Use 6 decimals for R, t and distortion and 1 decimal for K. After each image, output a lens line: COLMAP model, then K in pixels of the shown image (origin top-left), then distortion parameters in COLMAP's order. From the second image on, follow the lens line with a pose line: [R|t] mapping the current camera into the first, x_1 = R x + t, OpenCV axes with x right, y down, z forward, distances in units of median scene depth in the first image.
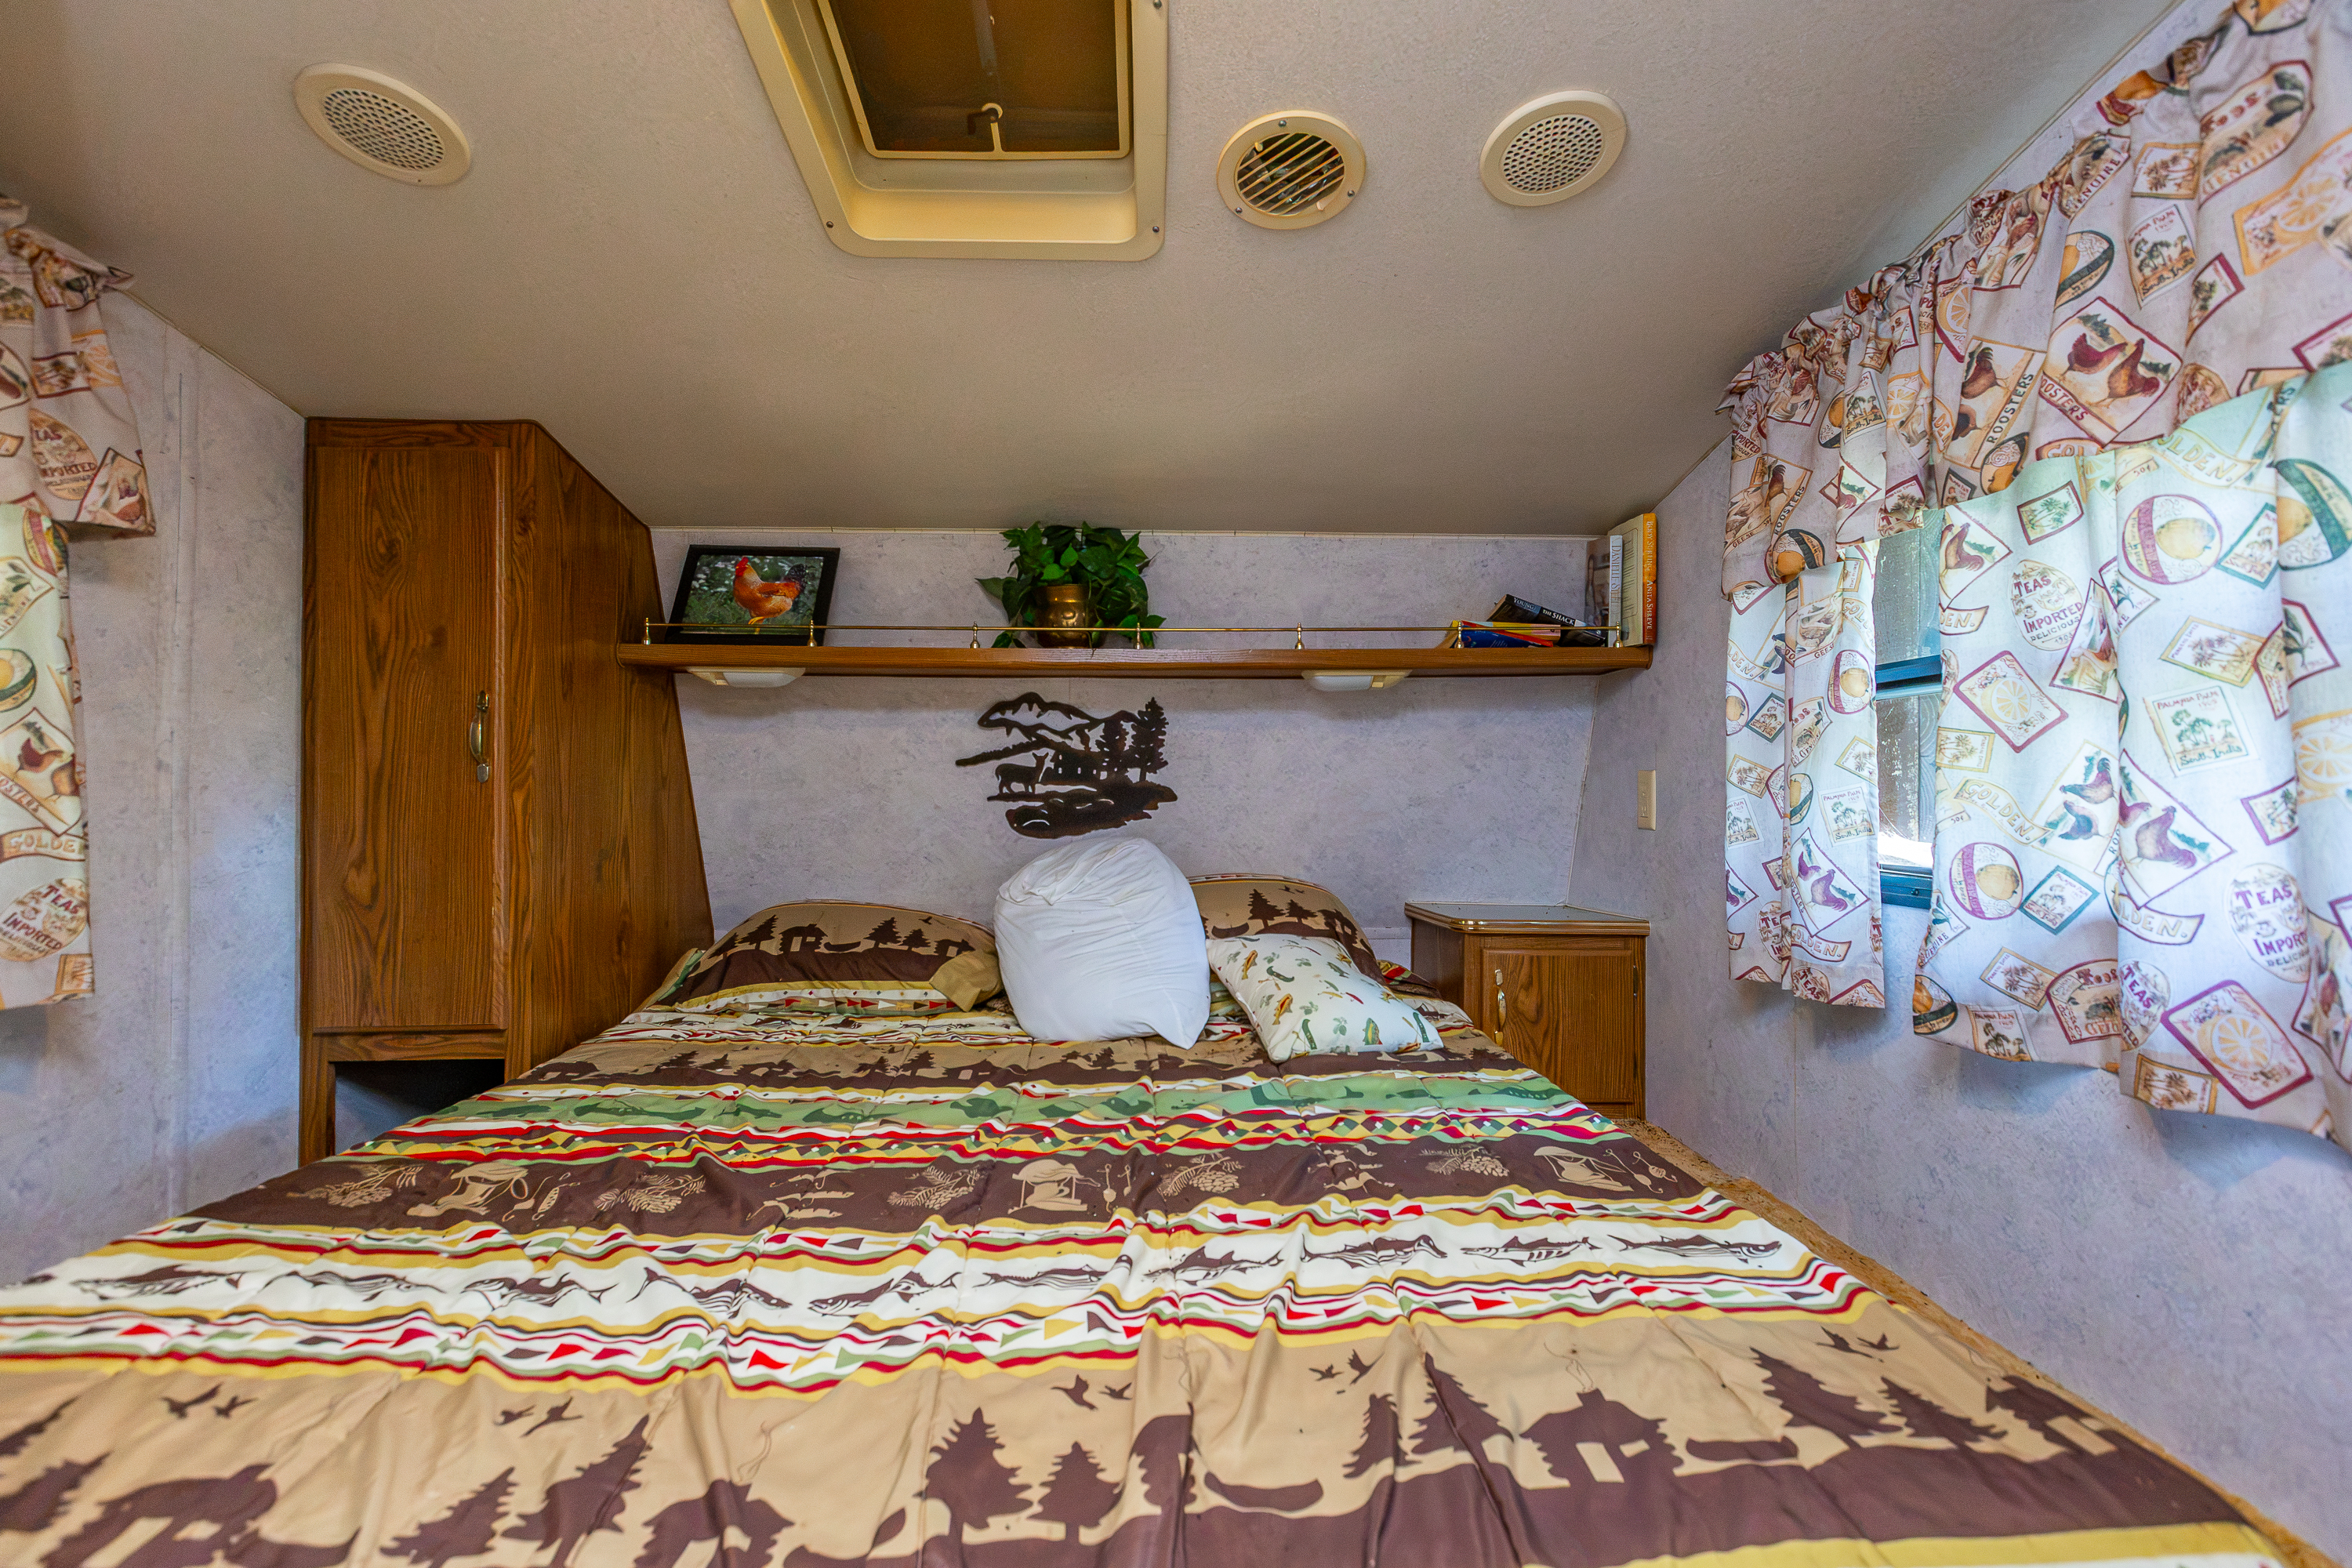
lens RADIAL K [[1028.5, 0, 1149.5], [0, 1028.5, 782.2], [0, 0, 1]] dist [-0.000375, 0.000035]
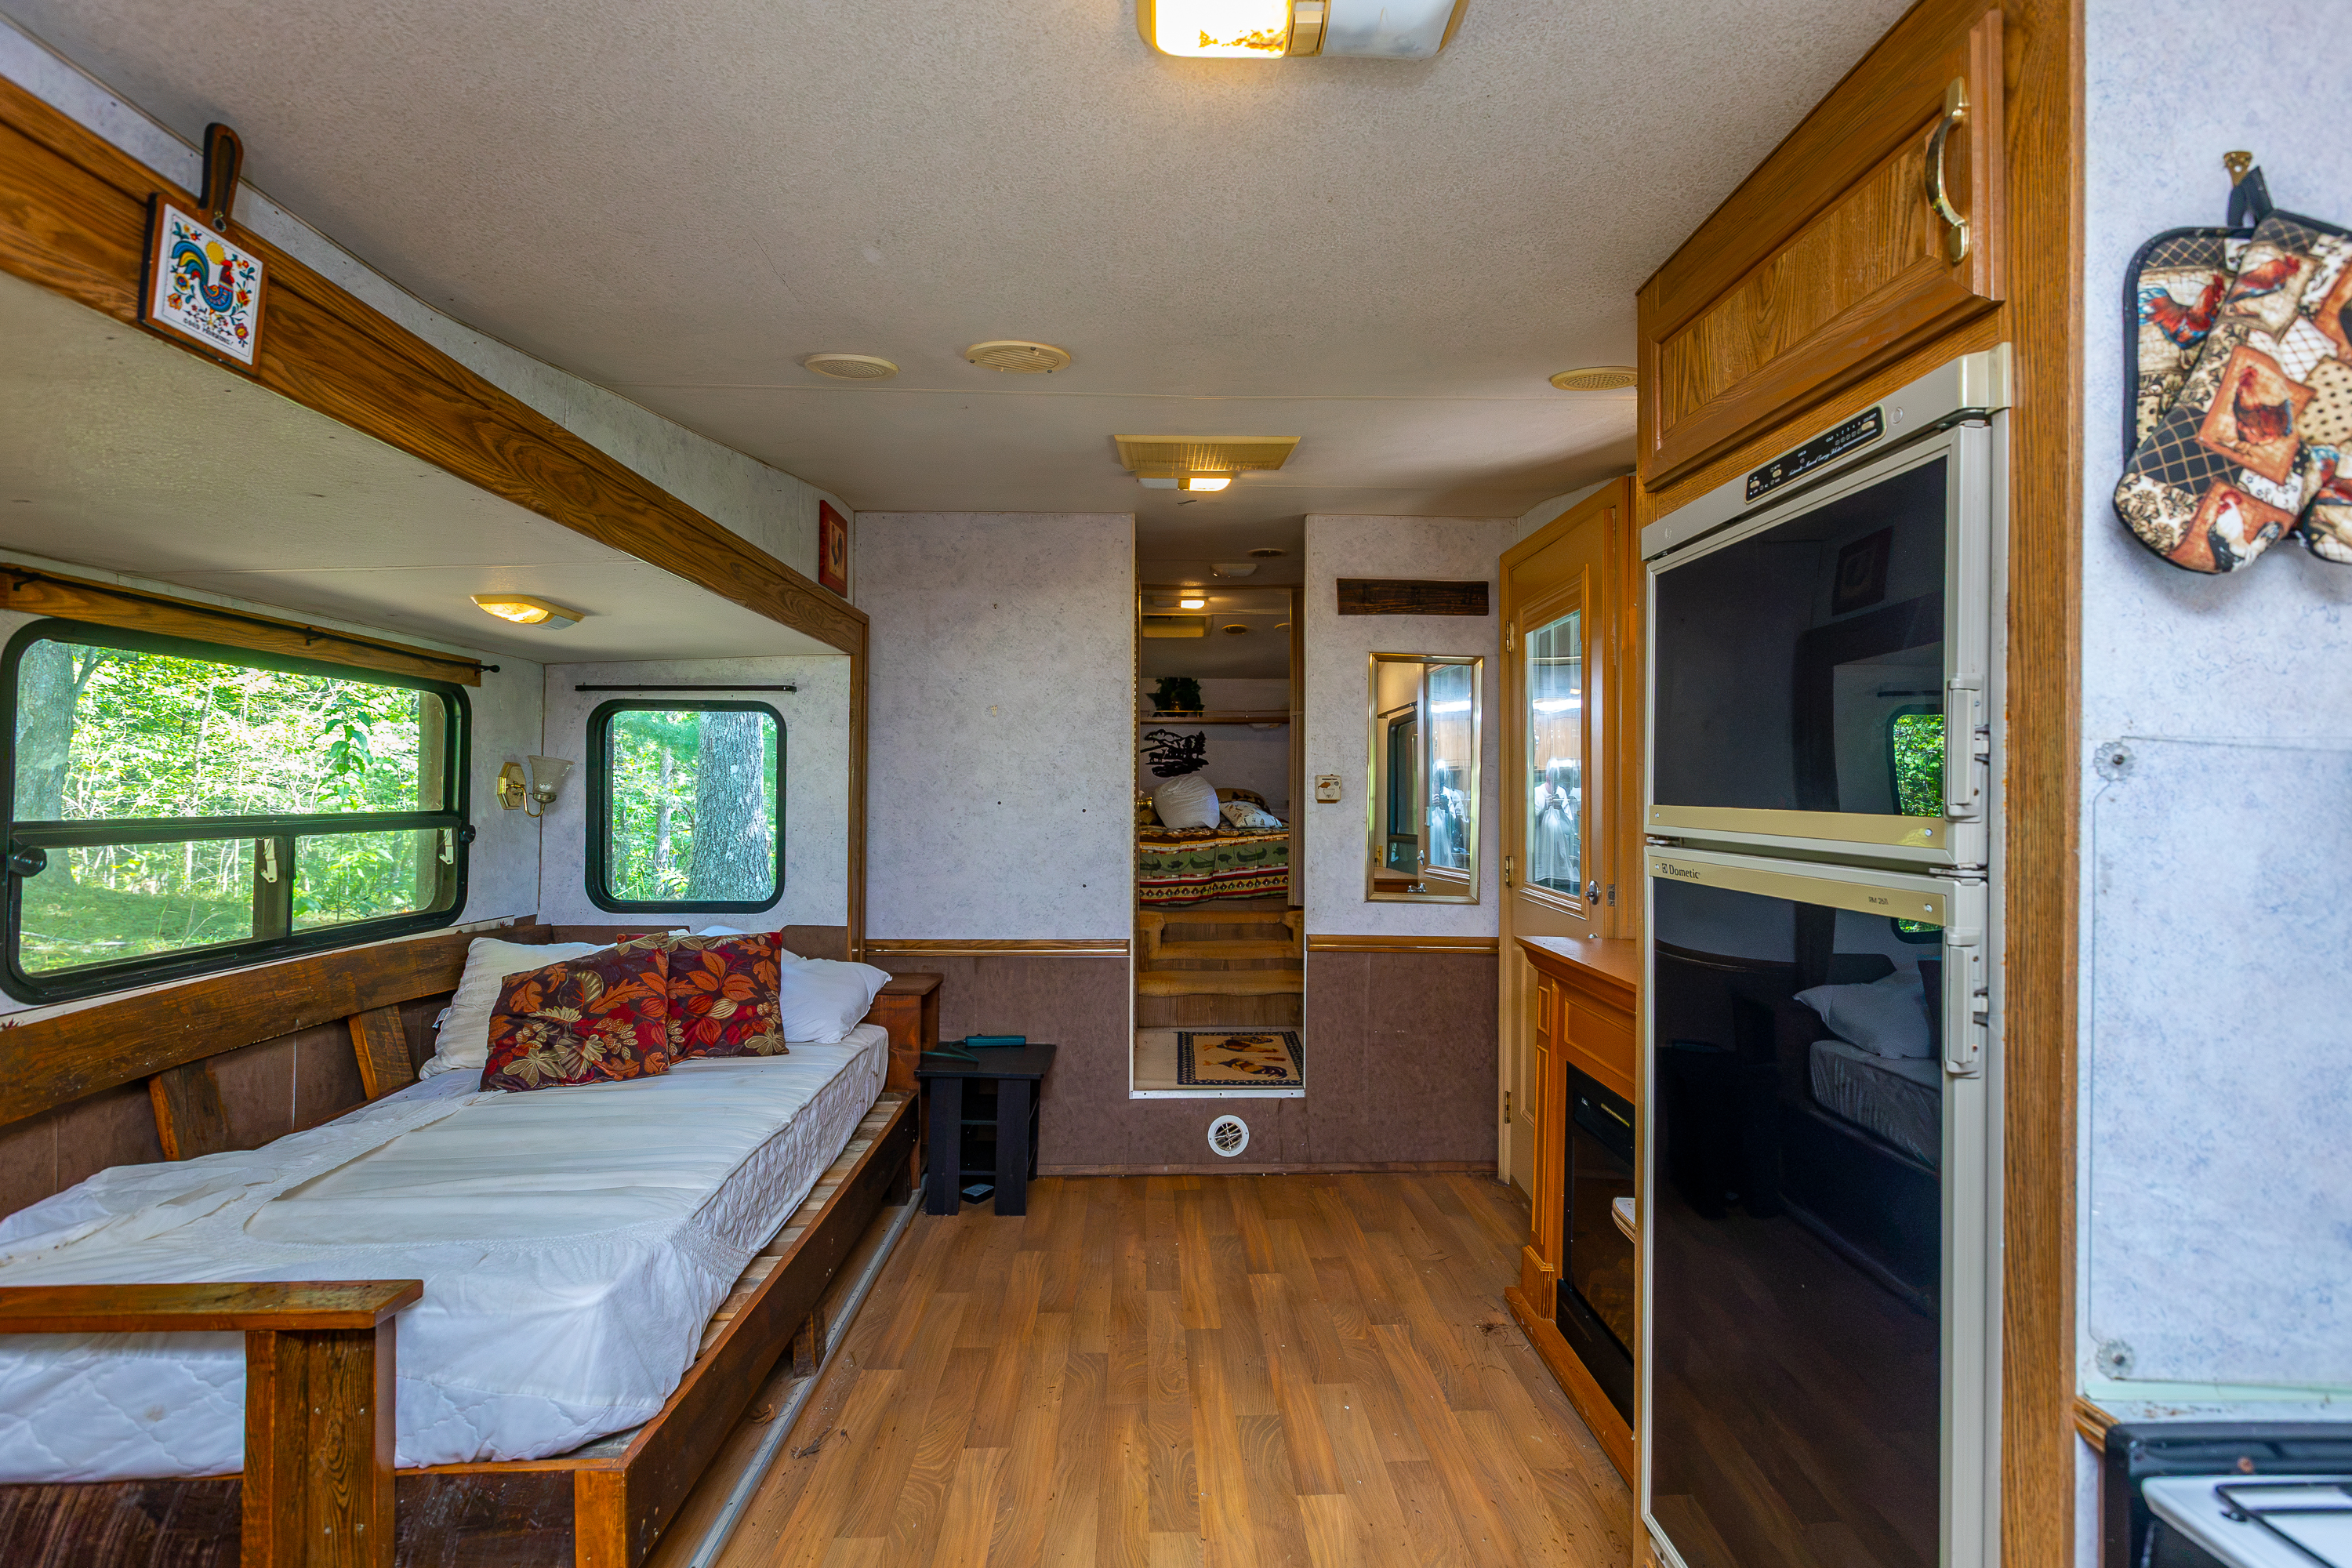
lens RADIAL K [[1125.2, 0, 1176.0], [0, 1125.2, 784.0], [0, 0, 1]] dist [-0.000089, -0.000087]
pose [[0.999774, -0.003875, 0.020914, -0.153138], [0.003788, 0.999984, 0.004206, 0.067506], [-0.020930, -0.004126, 0.999772, -2.532031]]
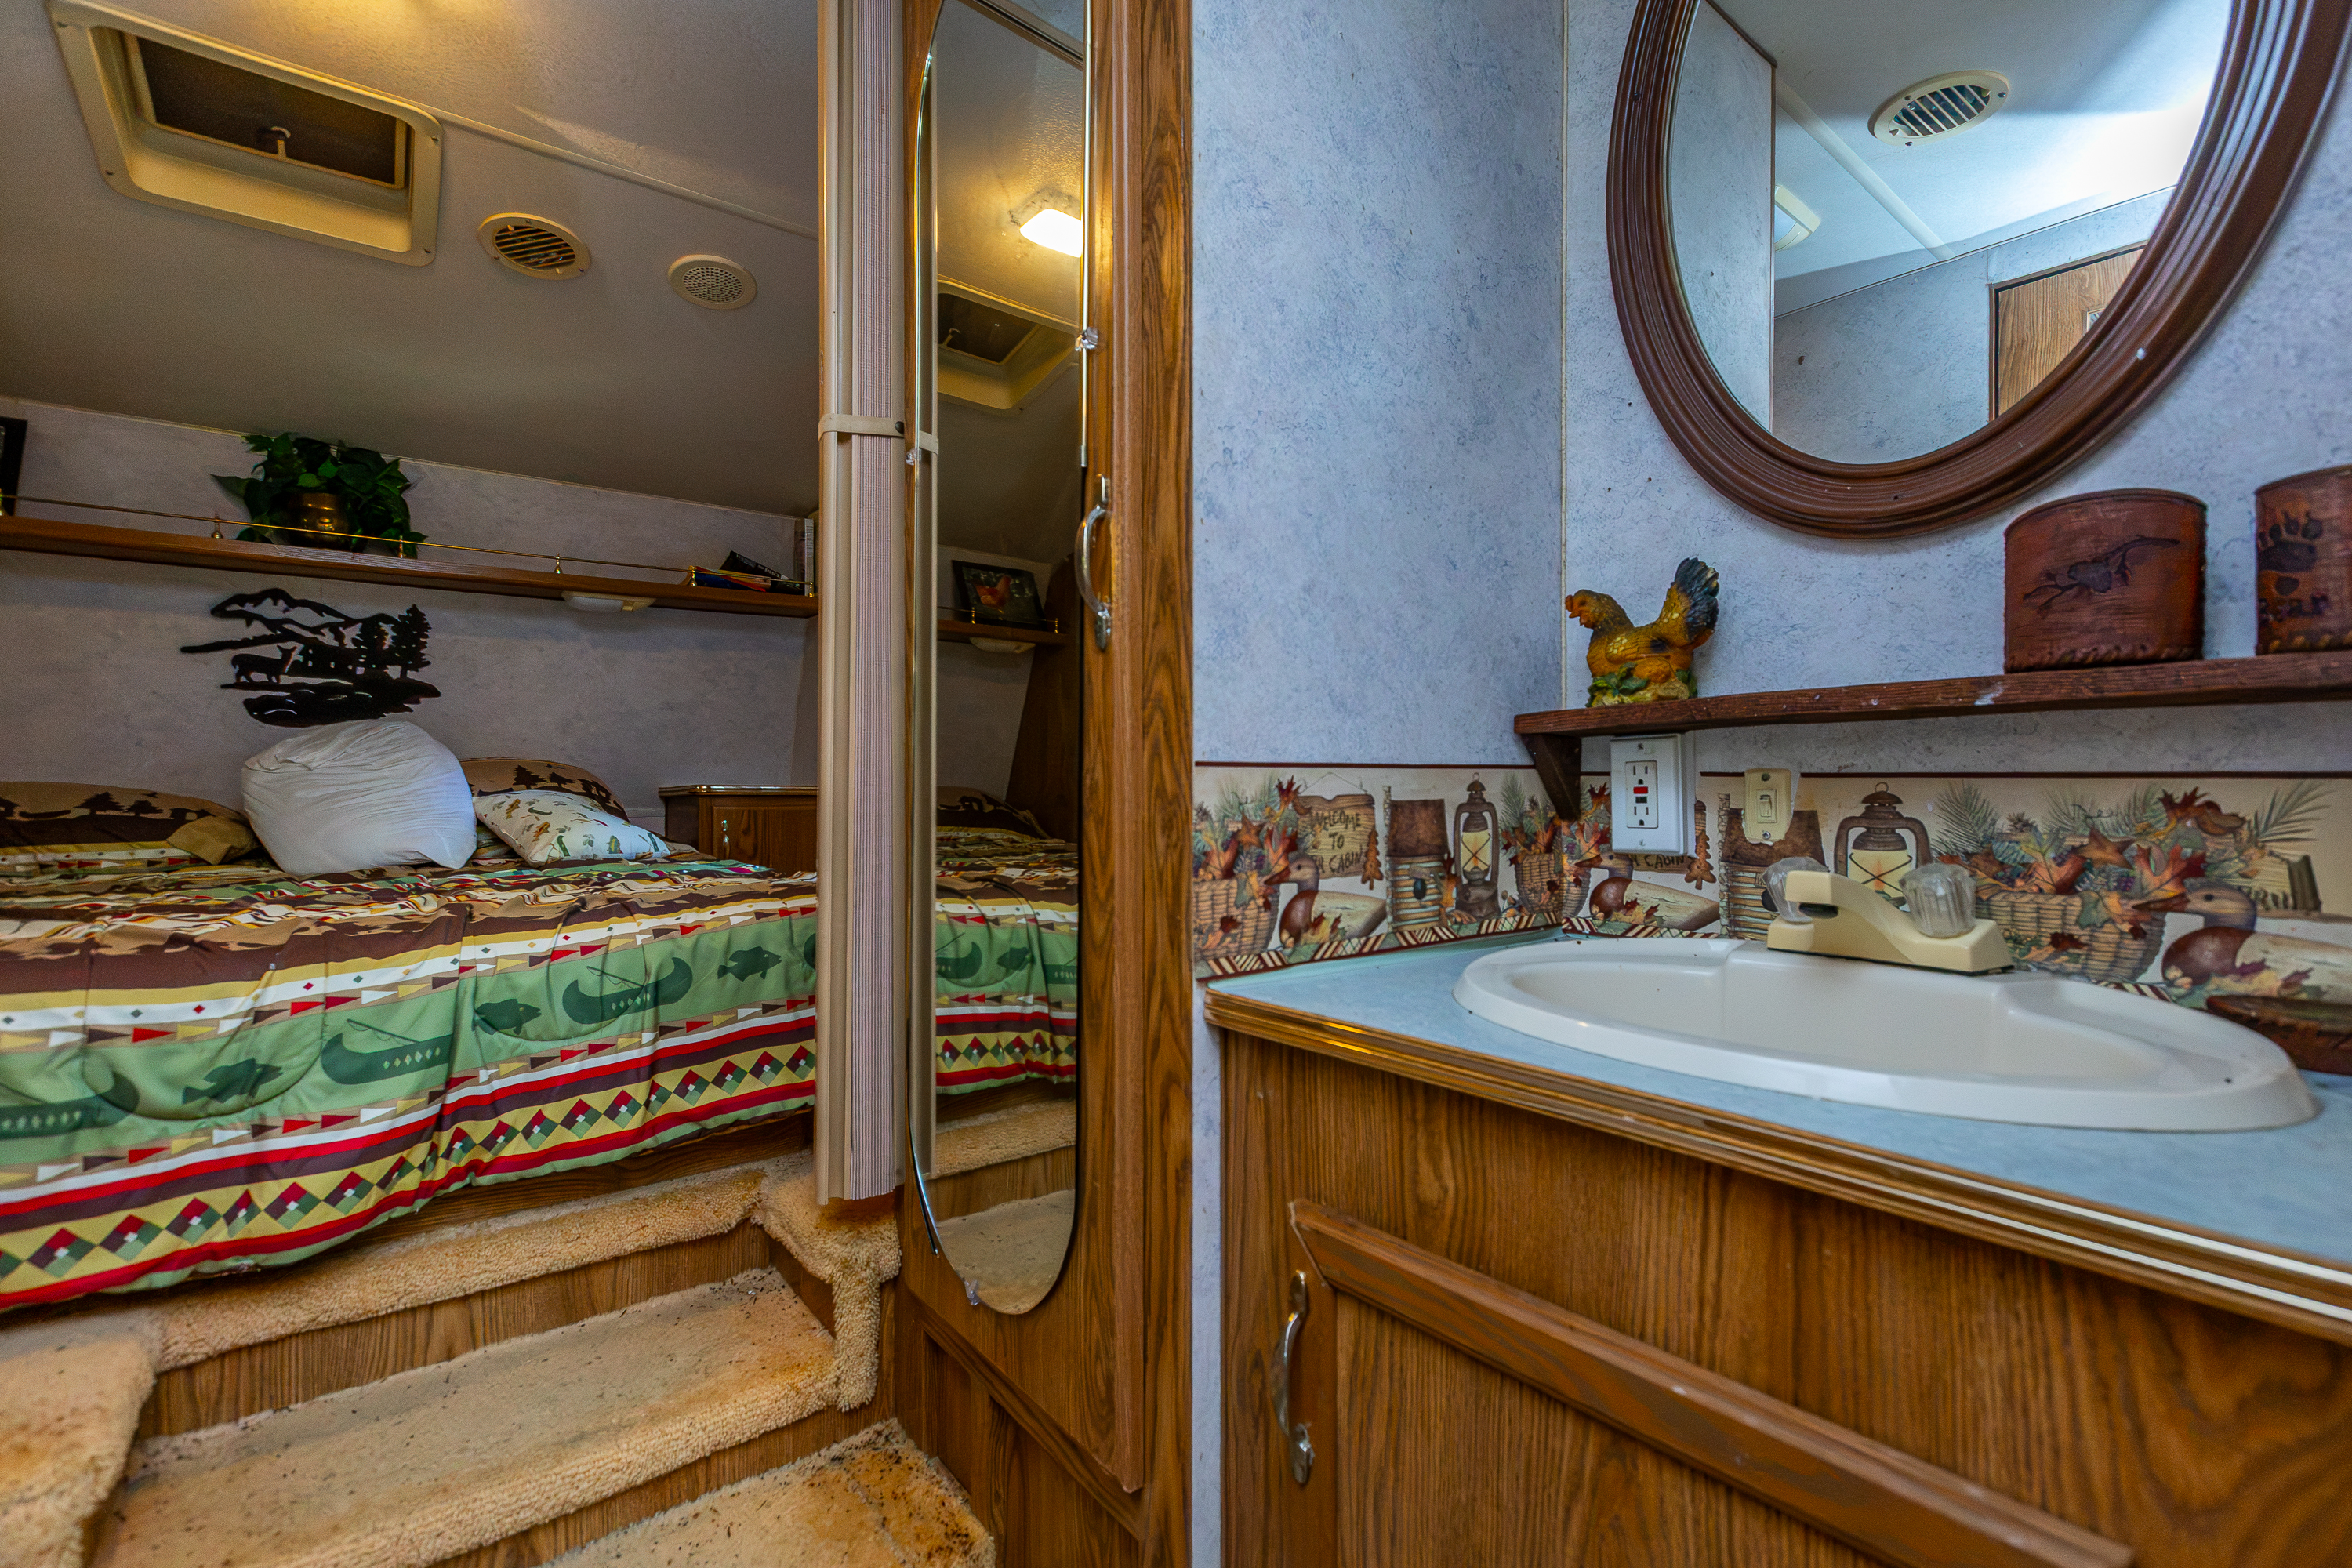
lens RADIAL K [[1066.0, 0, 1176.0], [0, 1066.0, 784.0], [0, 0, 1]] dist [0.001734, 0.000459]
pose [[0.799115, -0.007543, 0.601131, -0.037792], [0.001492, 0.999943, 0.010563, 0.116449], [-0.601177, -0.007543, 0.799081, -0.506256]]
